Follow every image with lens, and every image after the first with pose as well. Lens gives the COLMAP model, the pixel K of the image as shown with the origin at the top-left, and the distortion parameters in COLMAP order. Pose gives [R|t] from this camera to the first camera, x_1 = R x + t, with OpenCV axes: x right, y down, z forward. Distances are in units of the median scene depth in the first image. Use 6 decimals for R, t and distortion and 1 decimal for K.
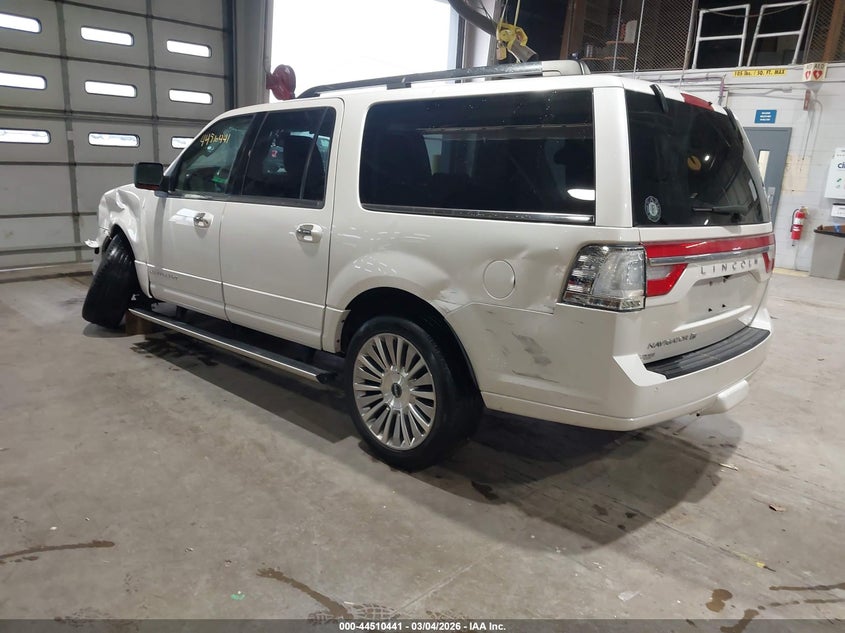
lens RADIAL K [[664.6, 0, 425.1], [0, 664.6, 338.0], [0, 0, 1]] dist [-0.035593, 0.000640]
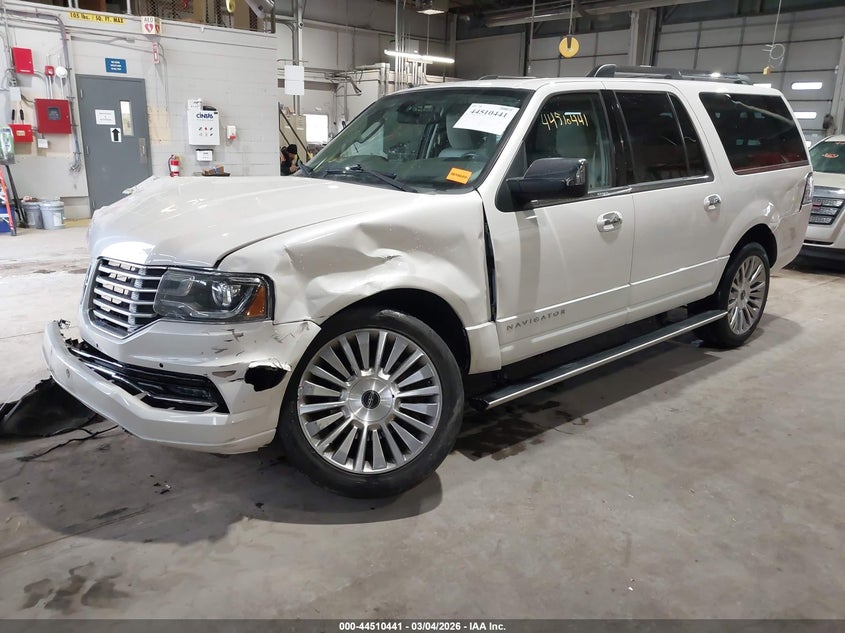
lens RADIAL K [[664.6, 0, 425.1], [0, 664.6, 338.0], [0, 0, 1]] dist [-0.035593, 0.000640]
pose [[0.087065, -0.323618, 0.942173, -0.838890], [0.232442, 0.926259, 0.296673, -0.241311], [-0.968706, 0.193171, 0.155867, 0.802755]]
